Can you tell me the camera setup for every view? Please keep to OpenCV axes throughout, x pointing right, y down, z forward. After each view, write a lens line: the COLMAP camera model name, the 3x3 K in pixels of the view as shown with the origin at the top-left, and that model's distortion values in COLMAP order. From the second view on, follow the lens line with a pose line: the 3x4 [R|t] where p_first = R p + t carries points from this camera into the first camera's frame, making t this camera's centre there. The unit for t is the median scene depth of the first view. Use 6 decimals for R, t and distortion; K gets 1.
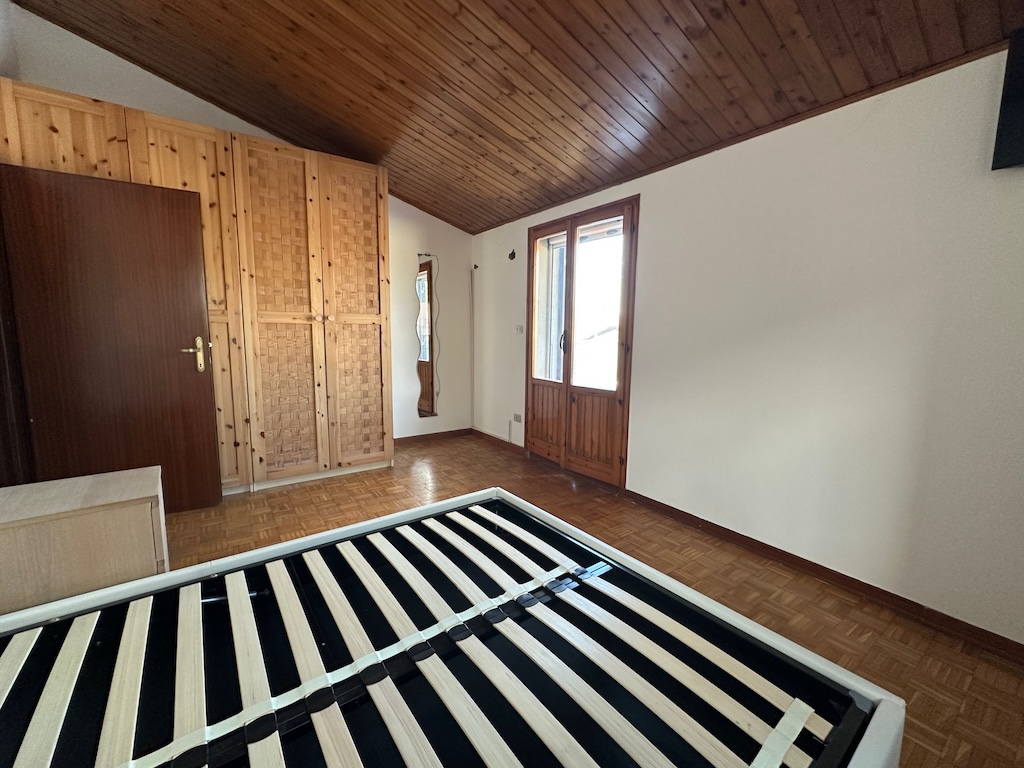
lens RADIAL K [[416.8, 0, 512.0], [0, 416.8, 384.0], [0, 0, 1]] dist [-0.004371, -0.000293]
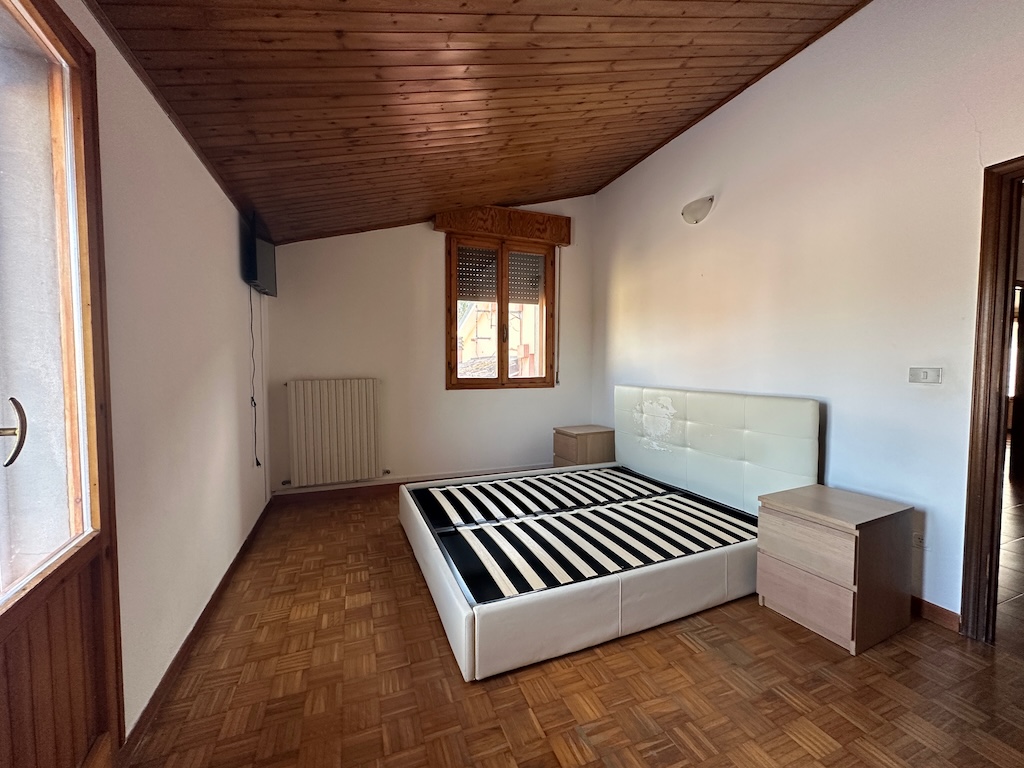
lens RADIAL K [[403.0, 0, 480.9], [0, 403.0, 390.9], [0, 0, 1]] dist [-0.029917, 0.000170]
pose [[-0.947827, -0.022009, 0.318025, -0.177311], [0.040919, 0.980962, 0.189839, -0.149461], [-0.316149, 0.192948, -0.928882, 1.136561]]
